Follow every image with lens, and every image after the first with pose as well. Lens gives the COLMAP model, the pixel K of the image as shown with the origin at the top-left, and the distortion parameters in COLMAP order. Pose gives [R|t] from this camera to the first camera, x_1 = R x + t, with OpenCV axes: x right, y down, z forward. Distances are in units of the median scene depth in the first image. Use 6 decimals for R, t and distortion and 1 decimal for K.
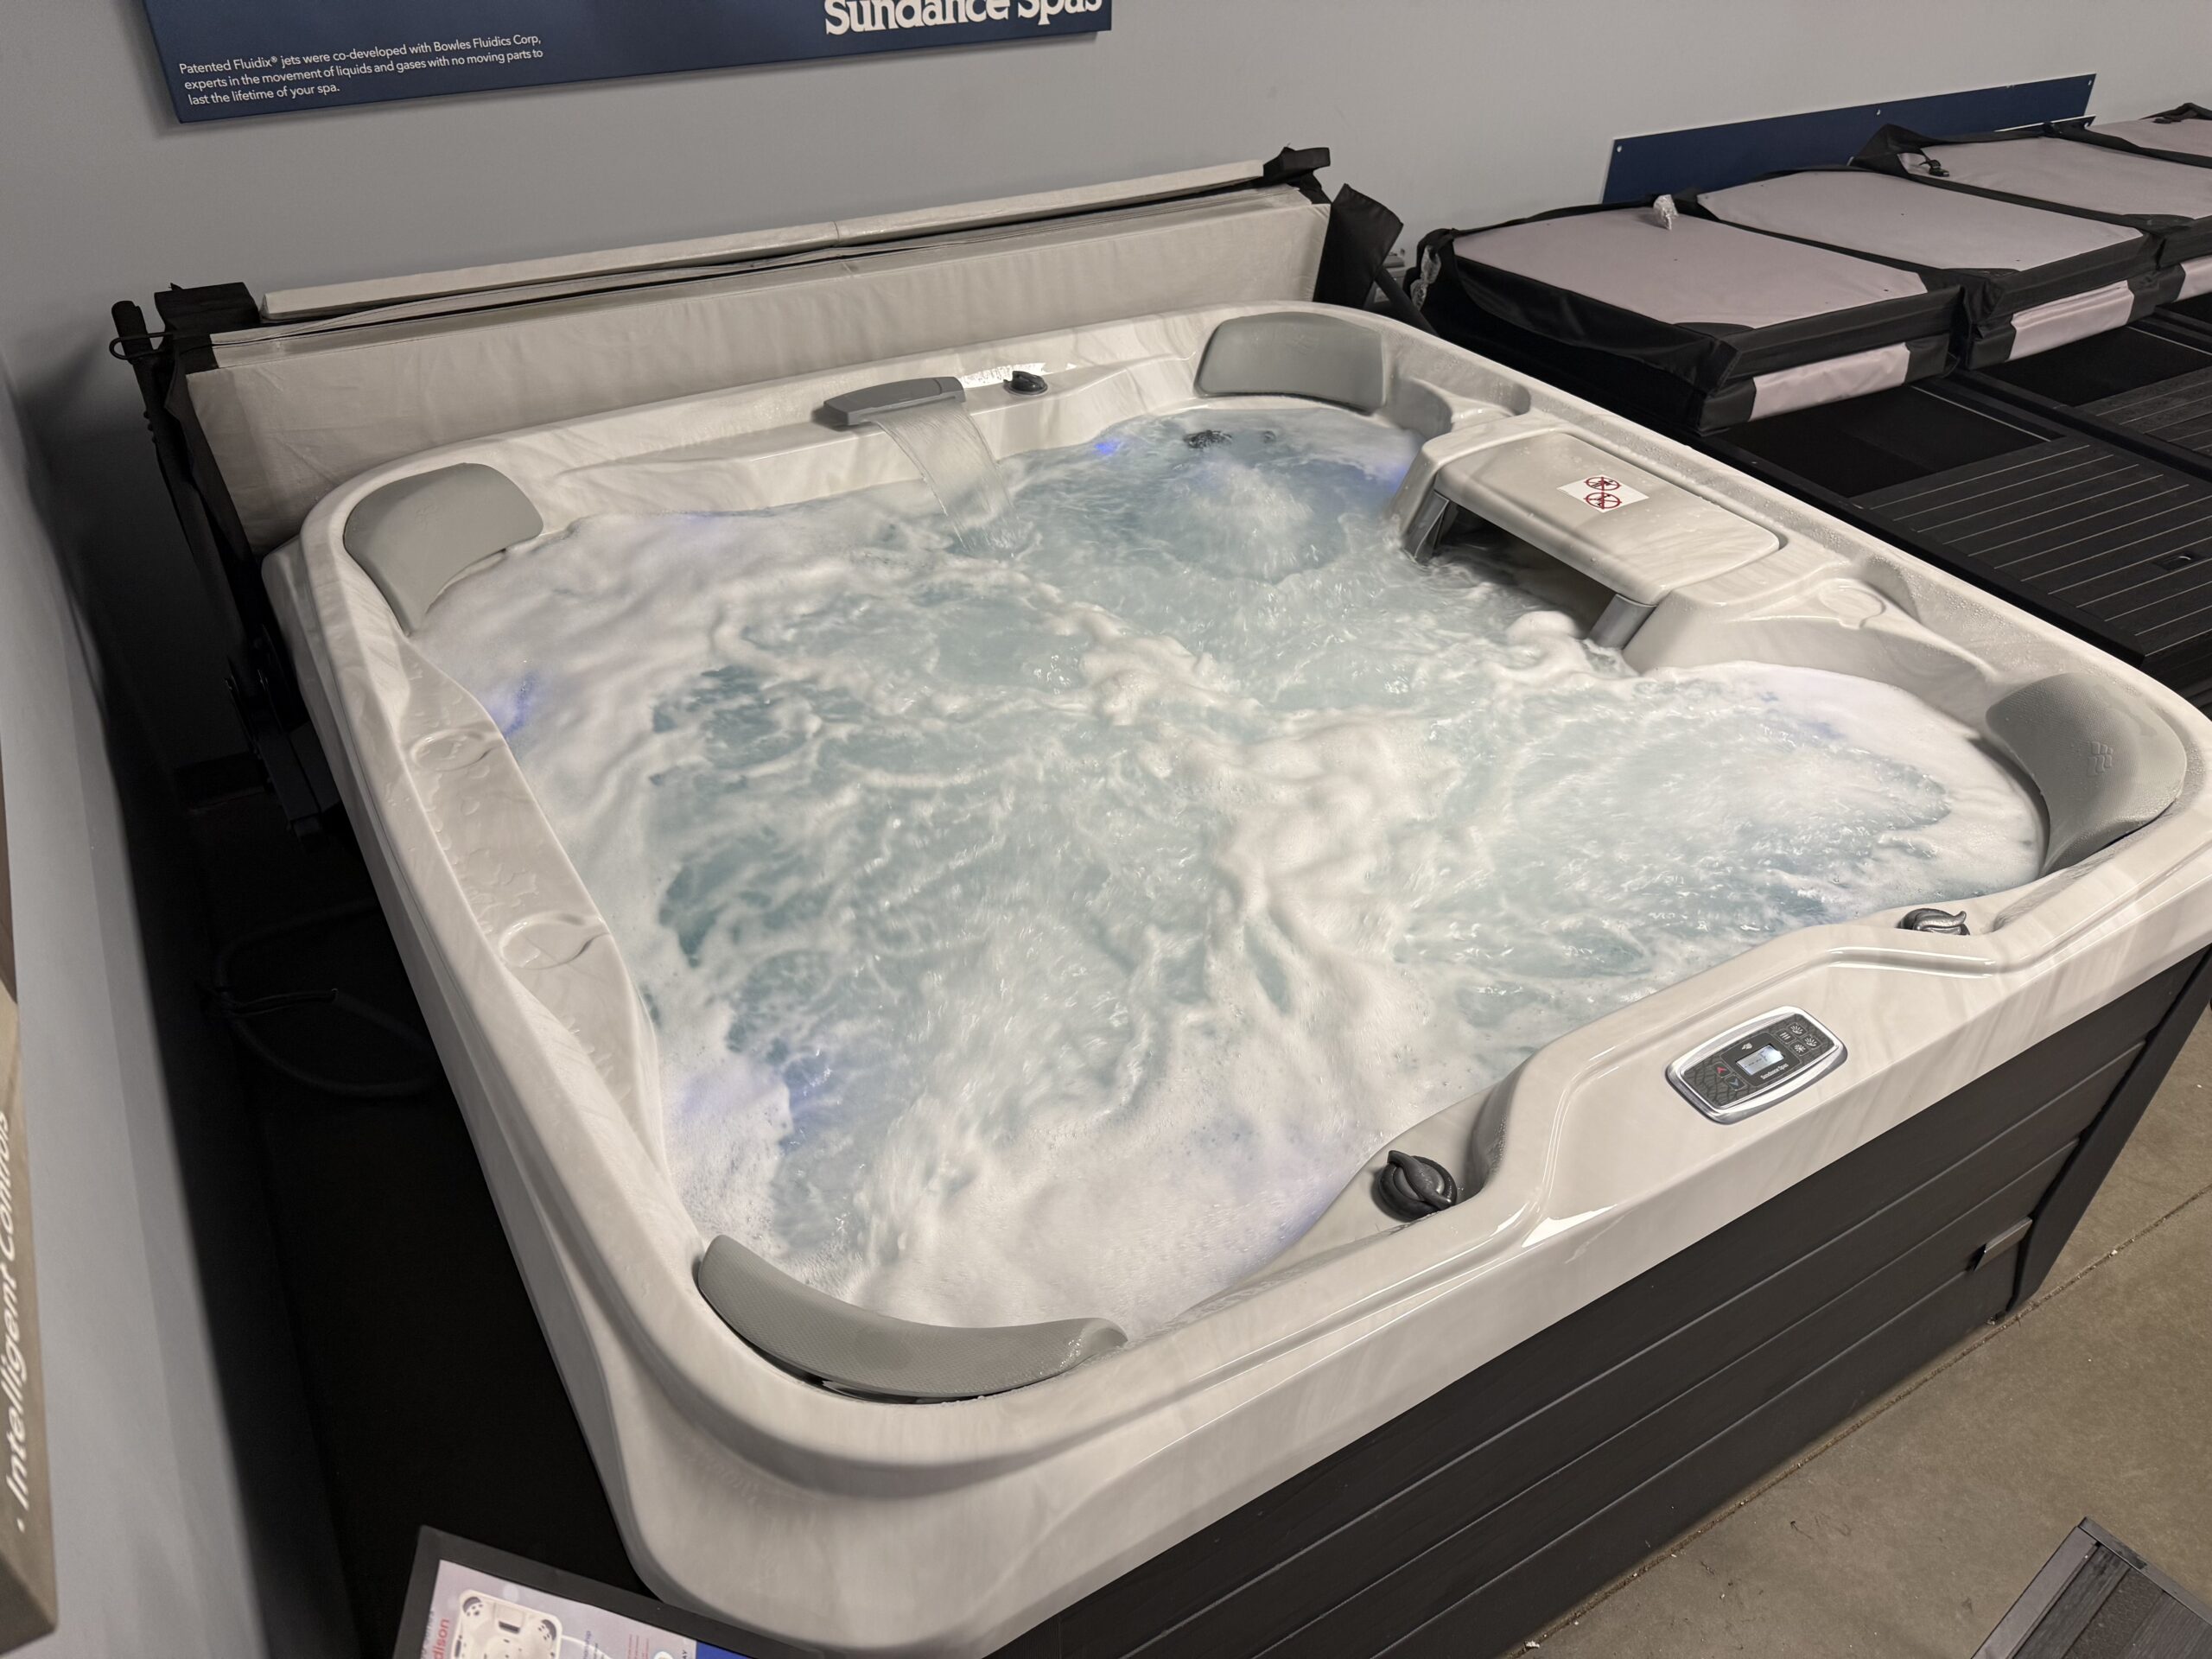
lens RADIAL K [[1581.0, 0, 1108.9], [0, 1581.0, 847.3], [0, 0, 1]] dist [0.028904, -0.048419]
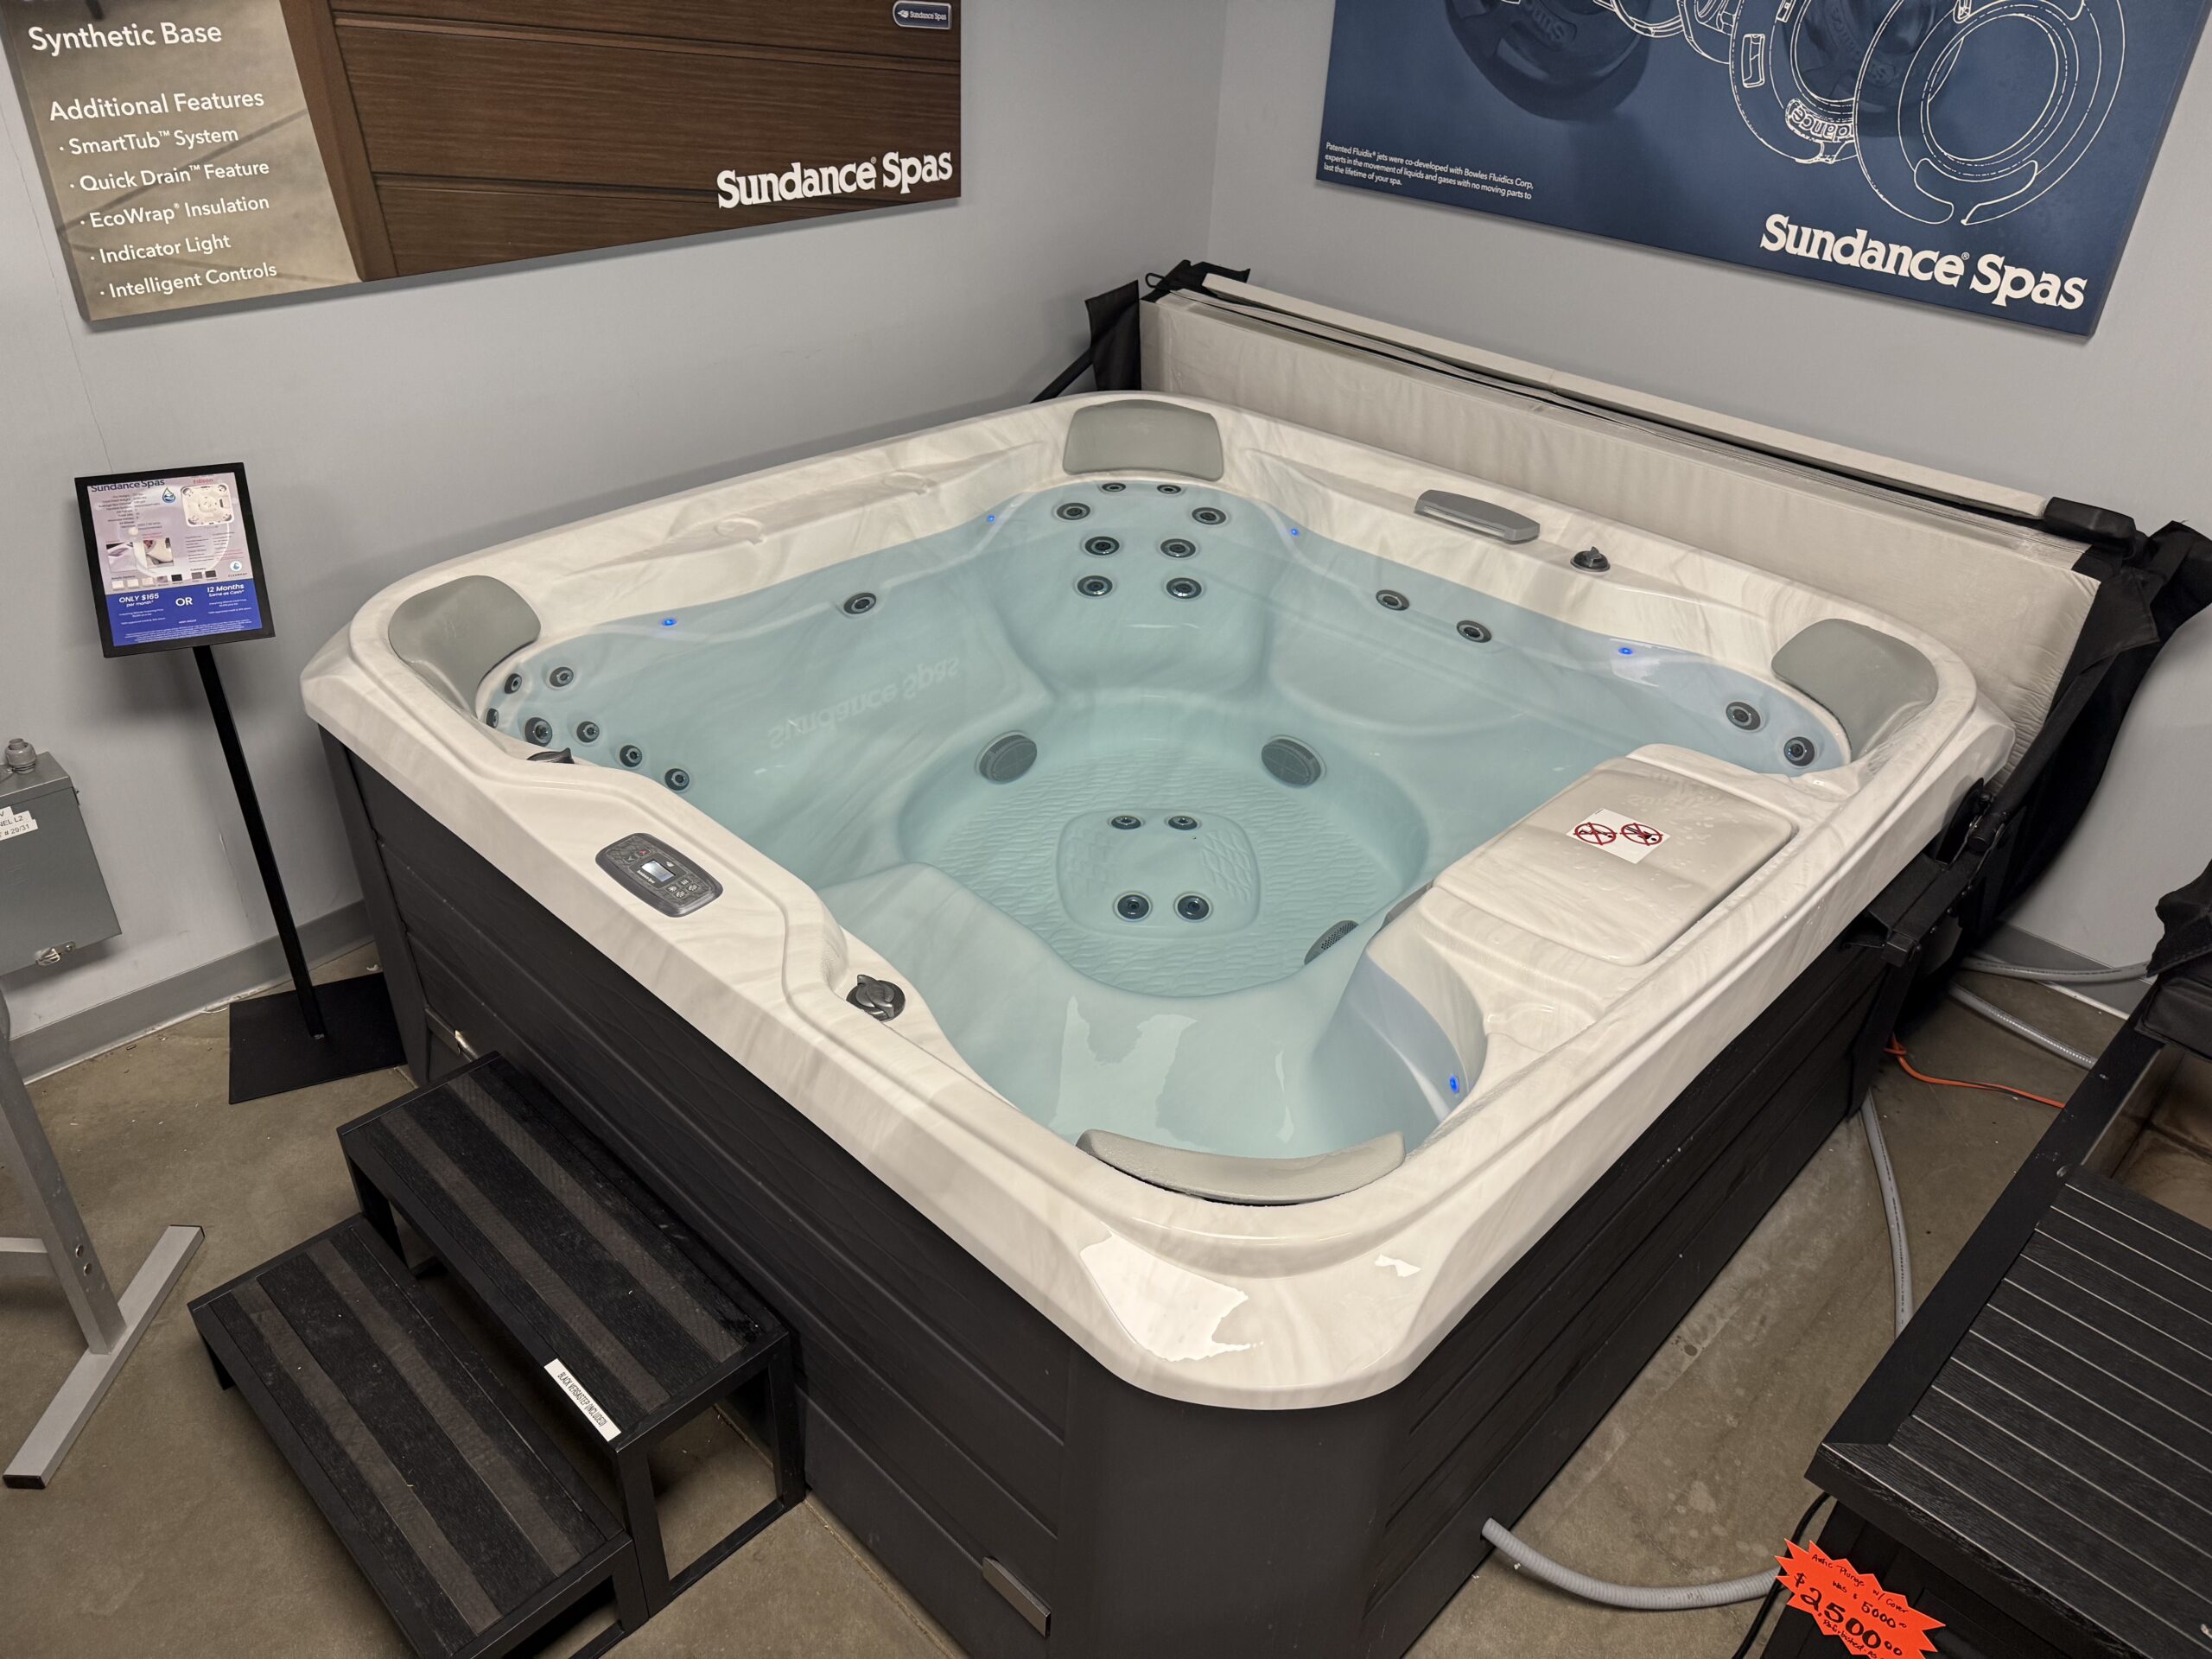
lens RADIAL K [[1581.0, 0, 1100.0], [0, 1581.0, 844.6], [0, 0, 1]] dist [0.028904, -0.048419]
pose [[0.257134, 0.518393, -0.815568, 0.895861], [-0.607328, 0.743142, 0.280878, -0.275374], [0.751688, 0.423094, 0.505922, 0.334418]]
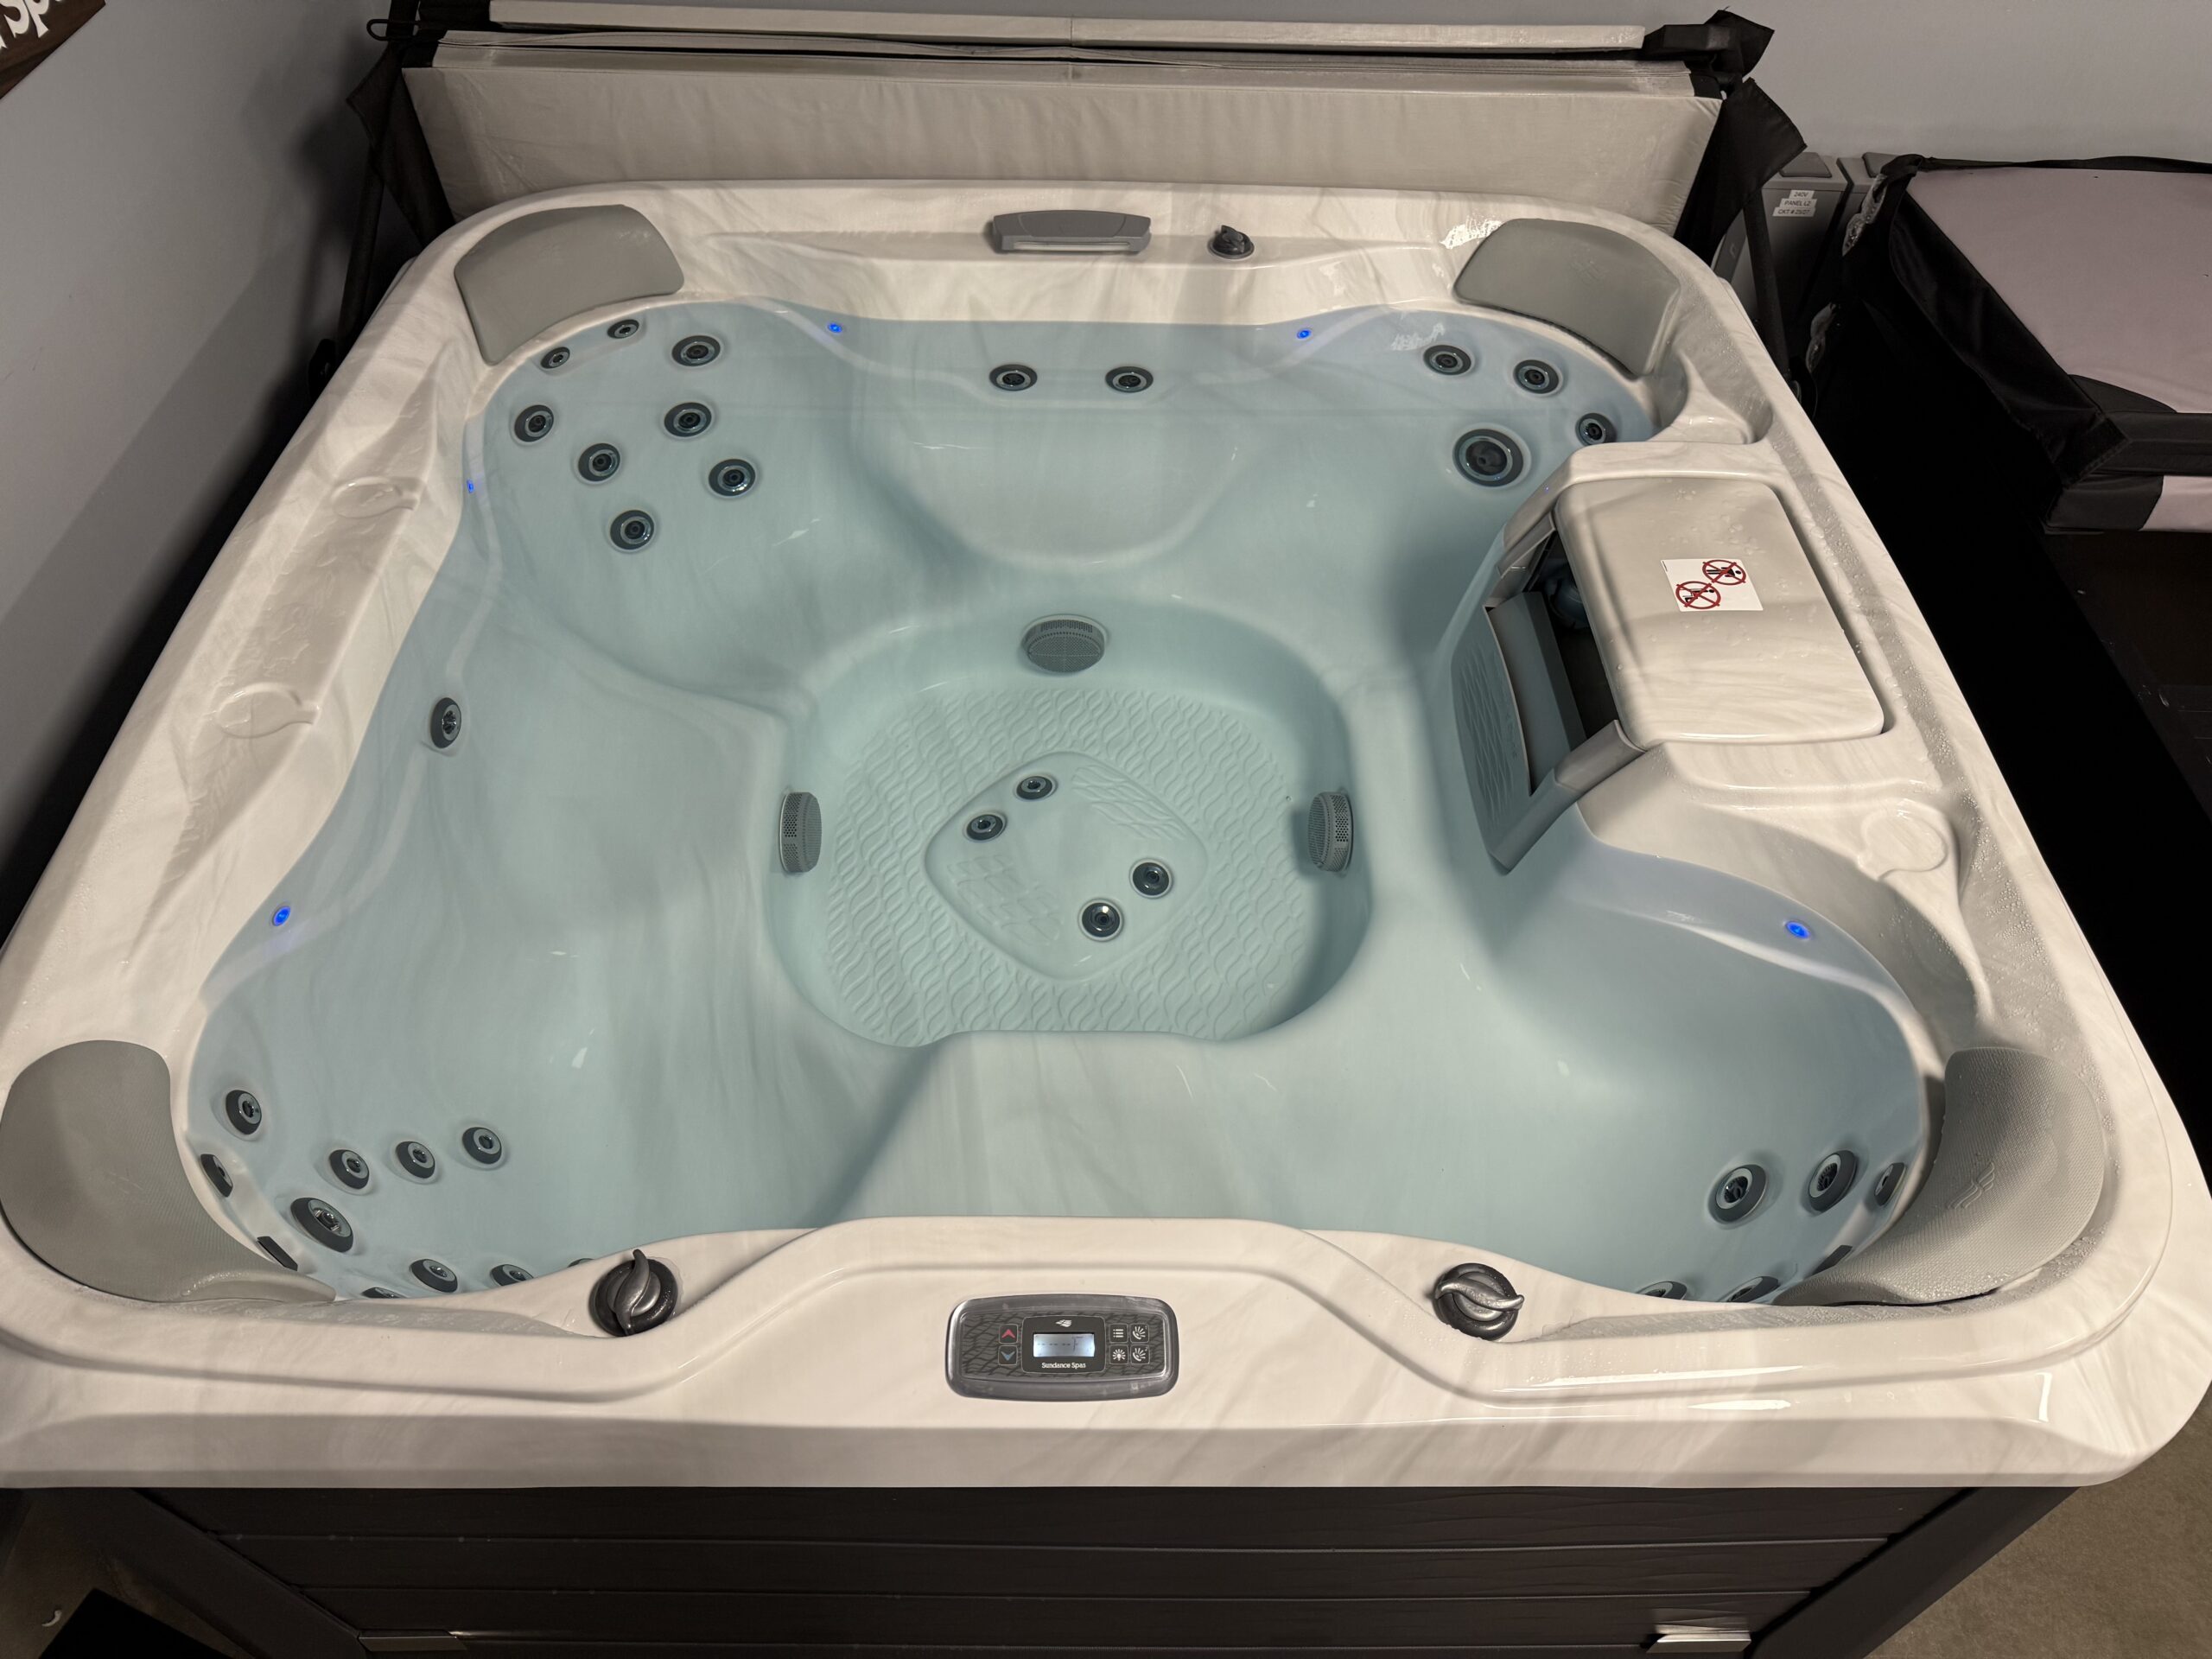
lens RADIAL K [[1581.0, 0, 1100.9], [0, 1581.0, 835.0], [0, 0, 1]] dist [0.028904, -0.048419]
pose [[0.858258, 0.377092, -0.348130, 0.352749], [-0.310561, 0.921637, 0.232673, -0.187486], [0.408588, -0.091578, 0.908113, 0.139769]]
